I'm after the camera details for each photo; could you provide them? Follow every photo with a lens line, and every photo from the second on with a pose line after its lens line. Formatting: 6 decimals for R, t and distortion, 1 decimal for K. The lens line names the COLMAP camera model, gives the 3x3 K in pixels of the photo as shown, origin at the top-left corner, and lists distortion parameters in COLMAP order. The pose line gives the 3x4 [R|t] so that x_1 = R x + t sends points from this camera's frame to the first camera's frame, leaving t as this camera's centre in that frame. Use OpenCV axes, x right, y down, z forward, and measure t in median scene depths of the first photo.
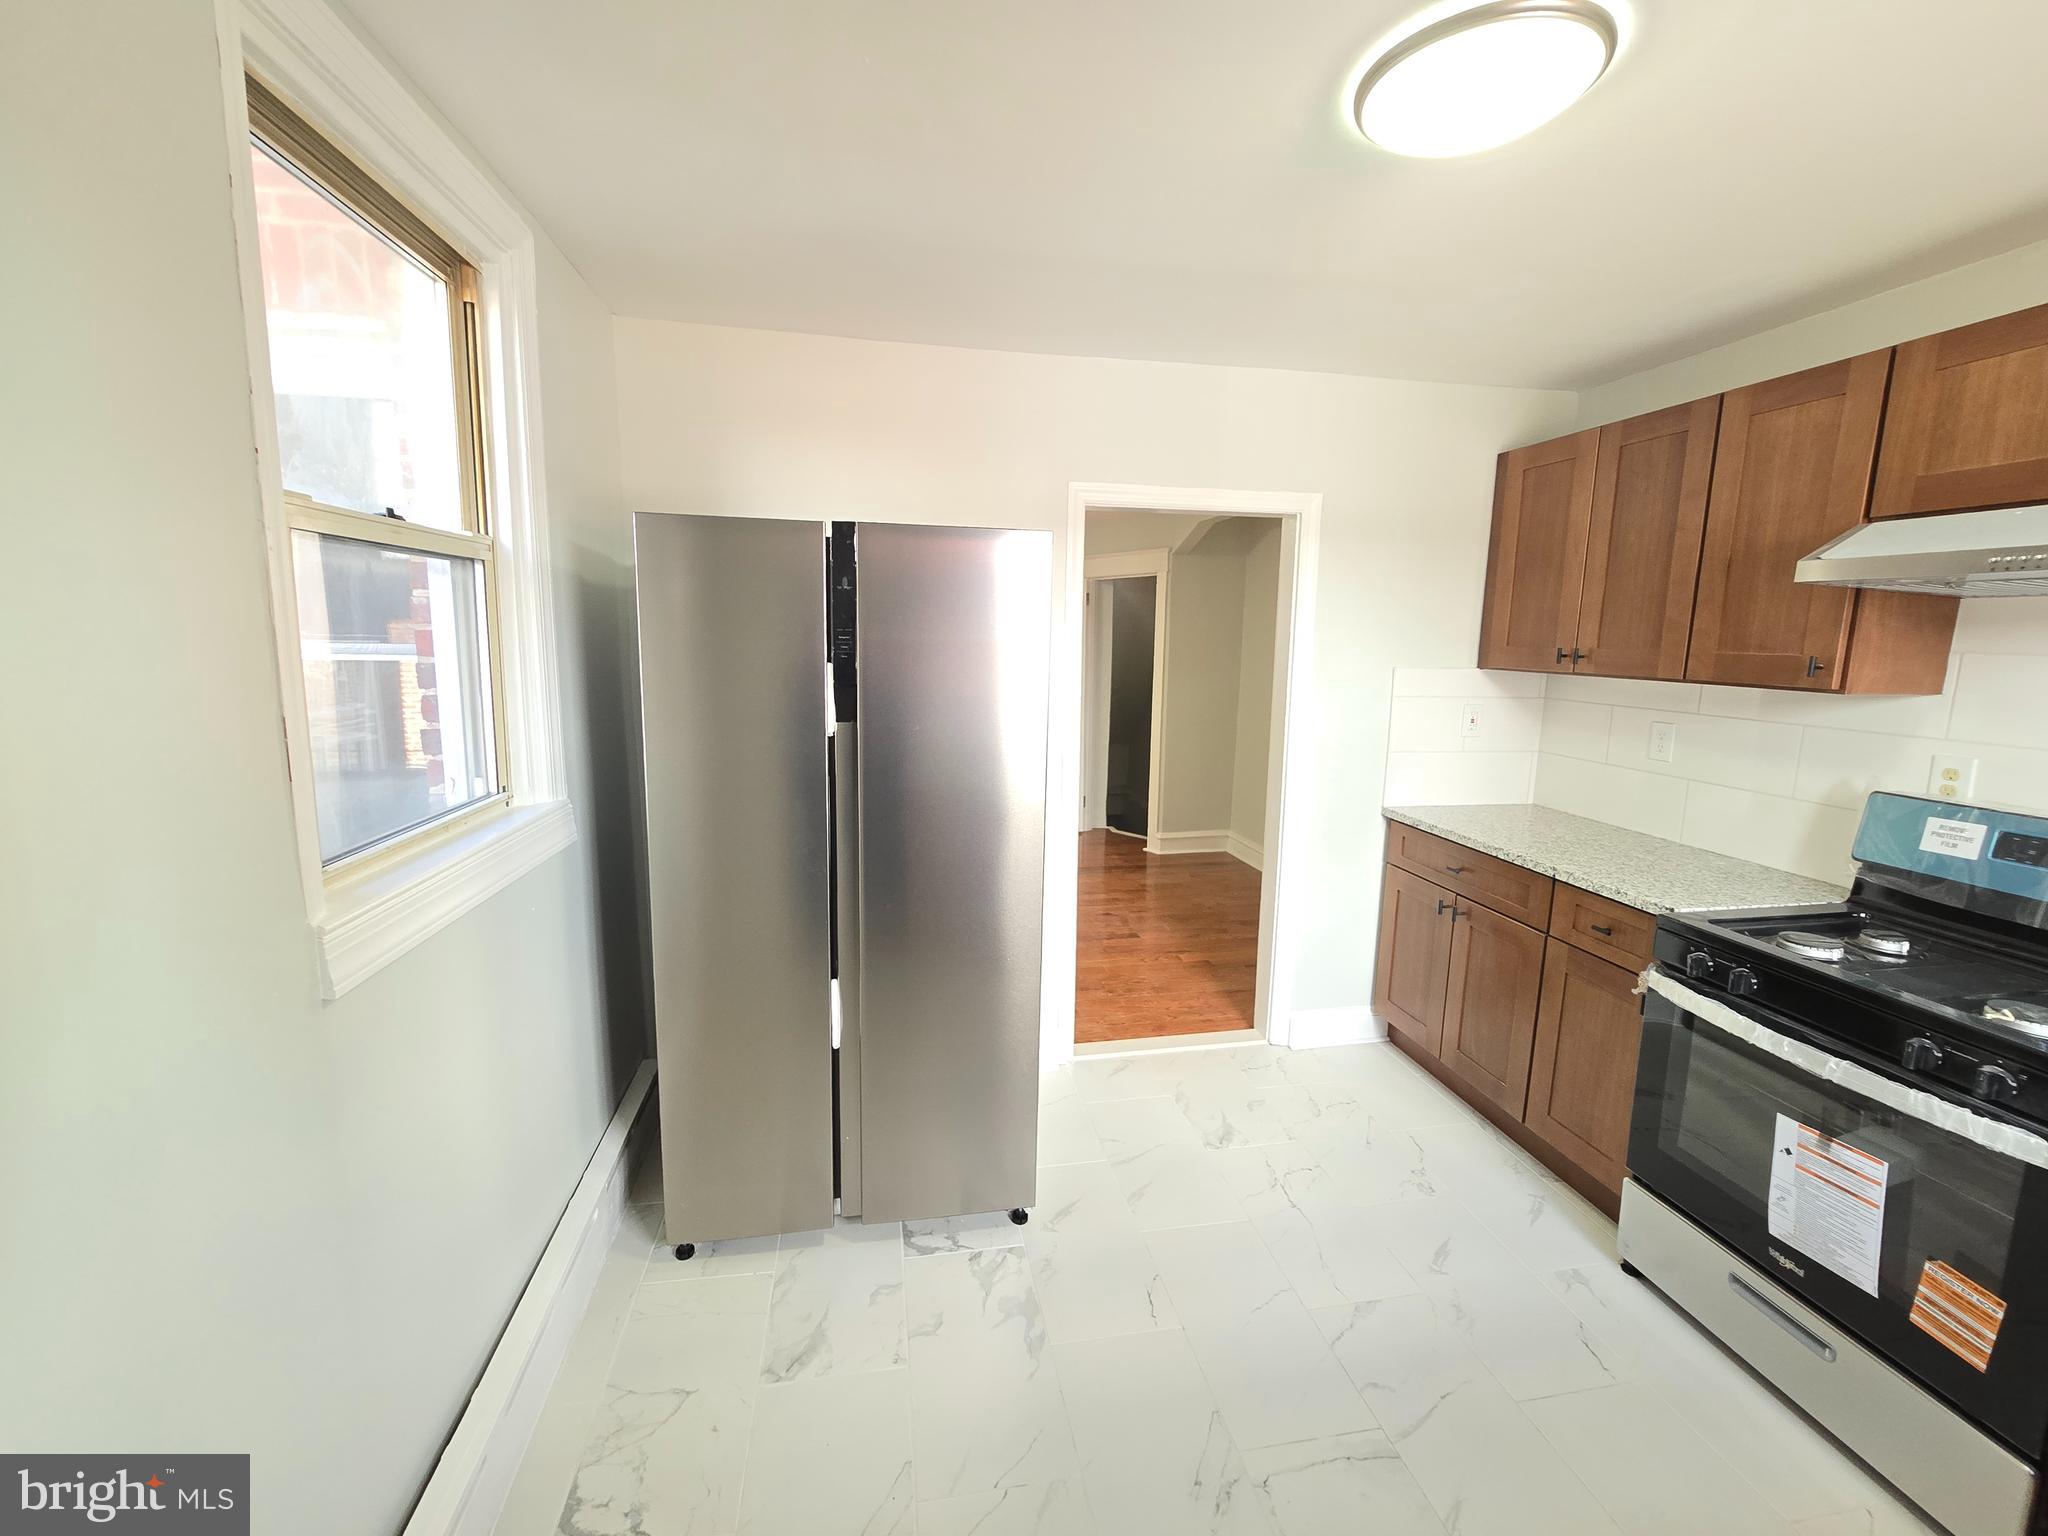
lens RADIAL K [[838.3, 0, 1019.3], [0, 838.3, 756.7], [0, 0, 1]] dist [-0.002641, 0.001425]
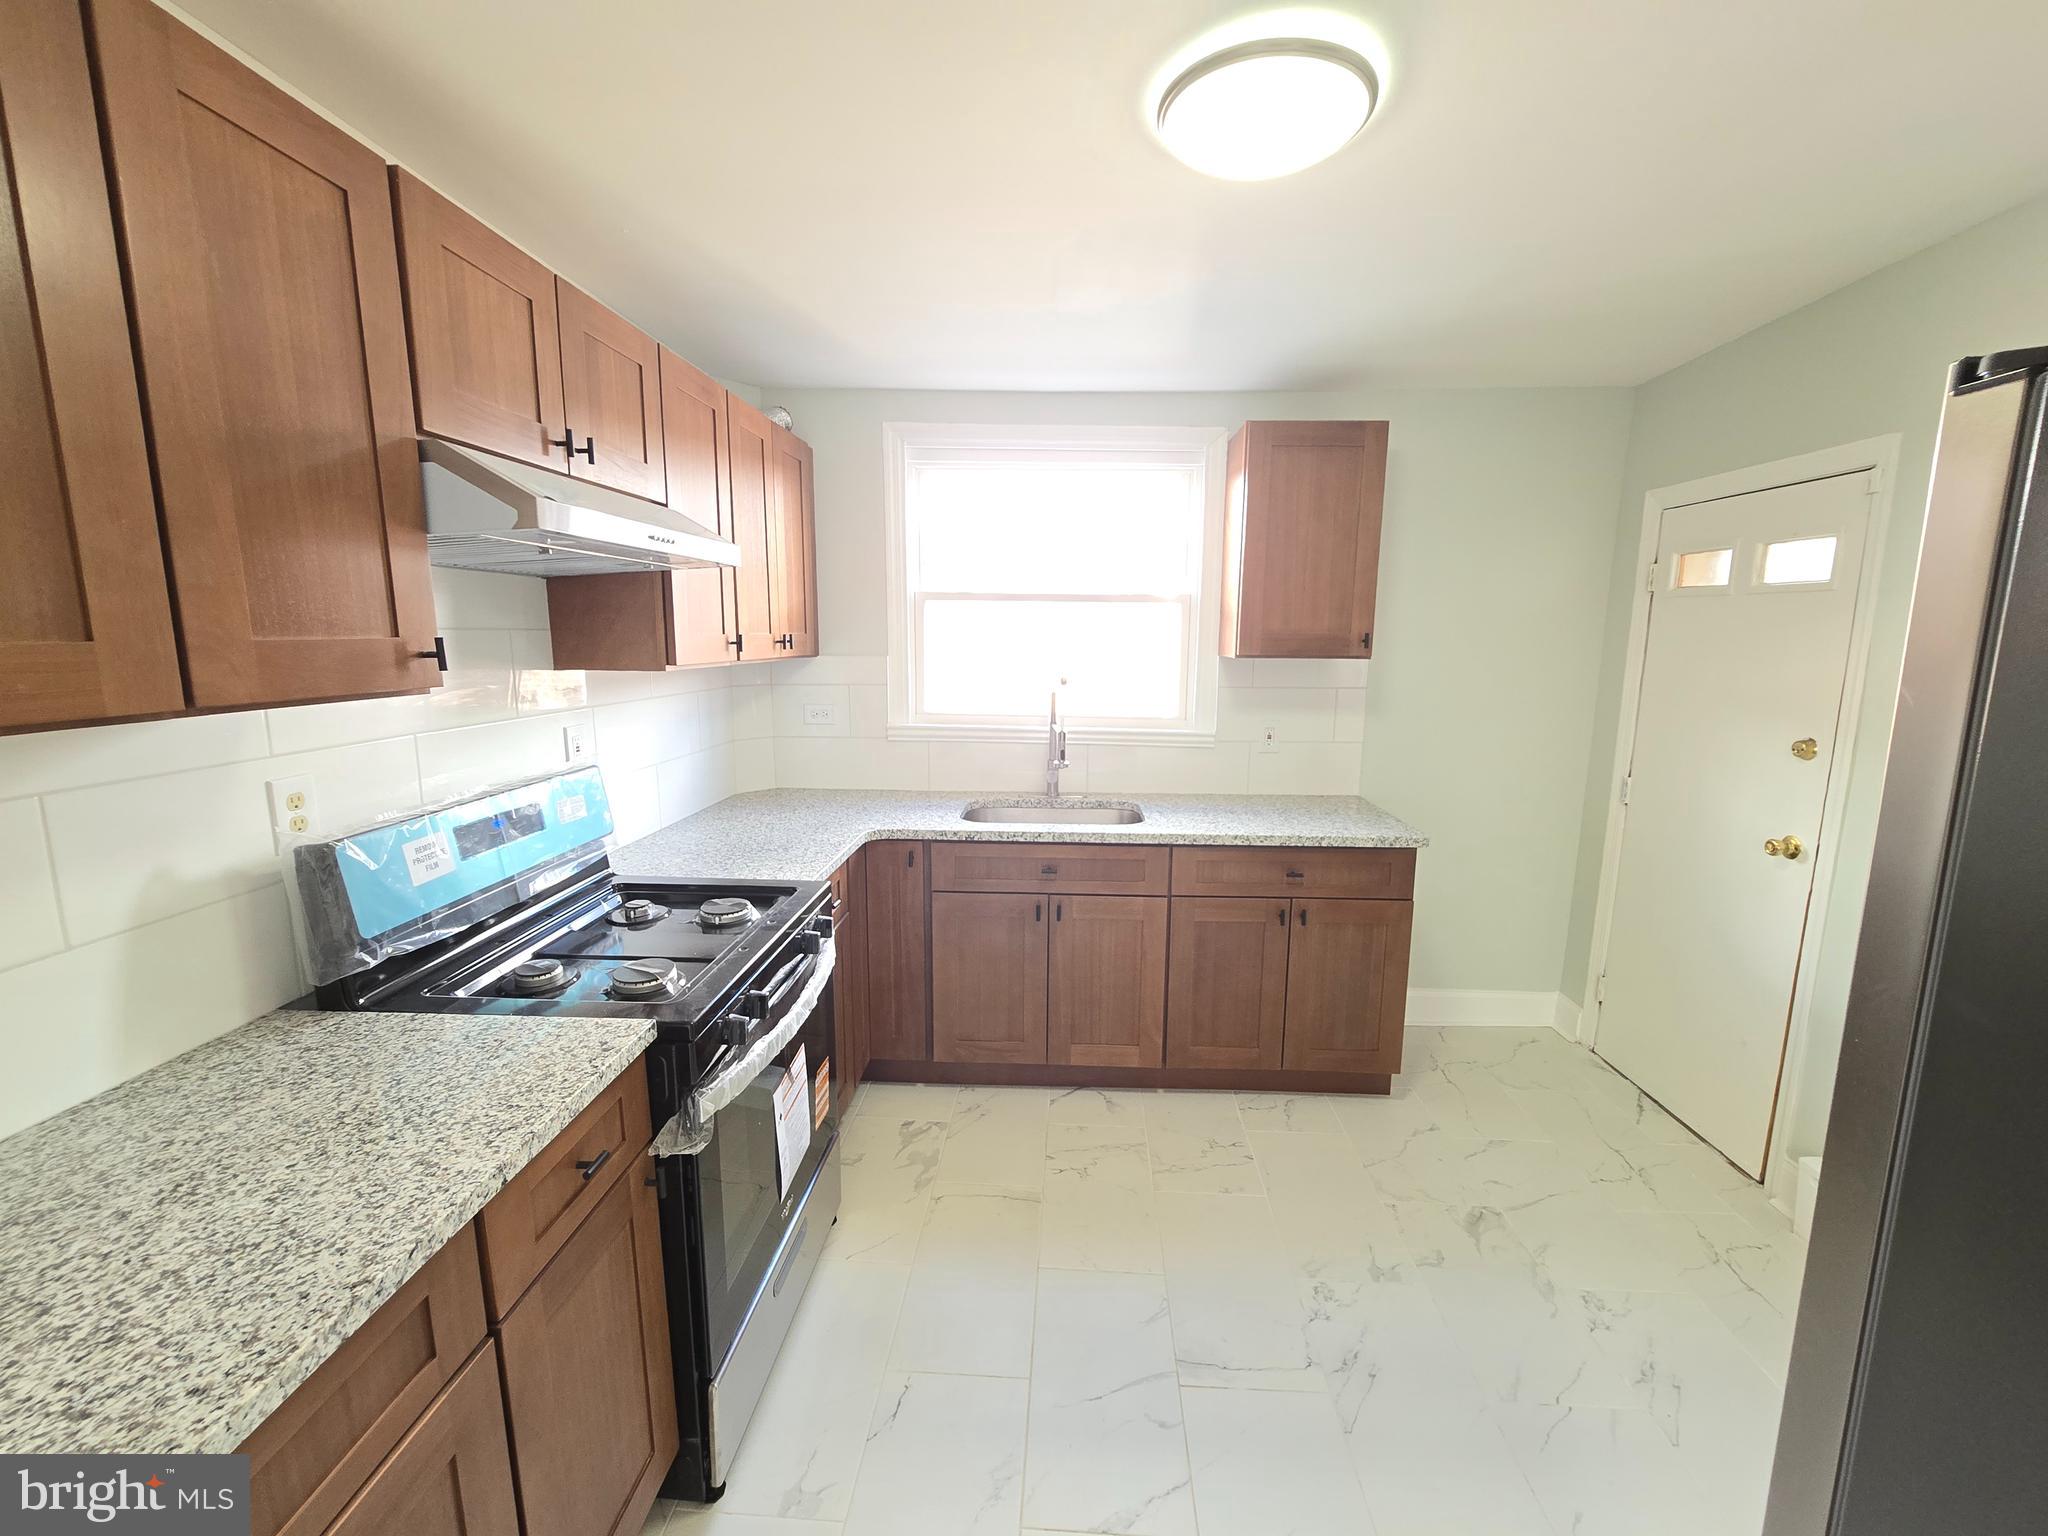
lens RADIAL K [[843.8, 0, 1025.6], [0, 843.8, 759.9], [0, 0, 1]] dist [-0.003680, 0.001129]
pose [[-0.971382, -0.056772, 0.230636, 0.319945], [0.016232, 0.952878, 0.302921, -0.195294], [-0.236966, 0.297995, -0.924687, 1.351035]]
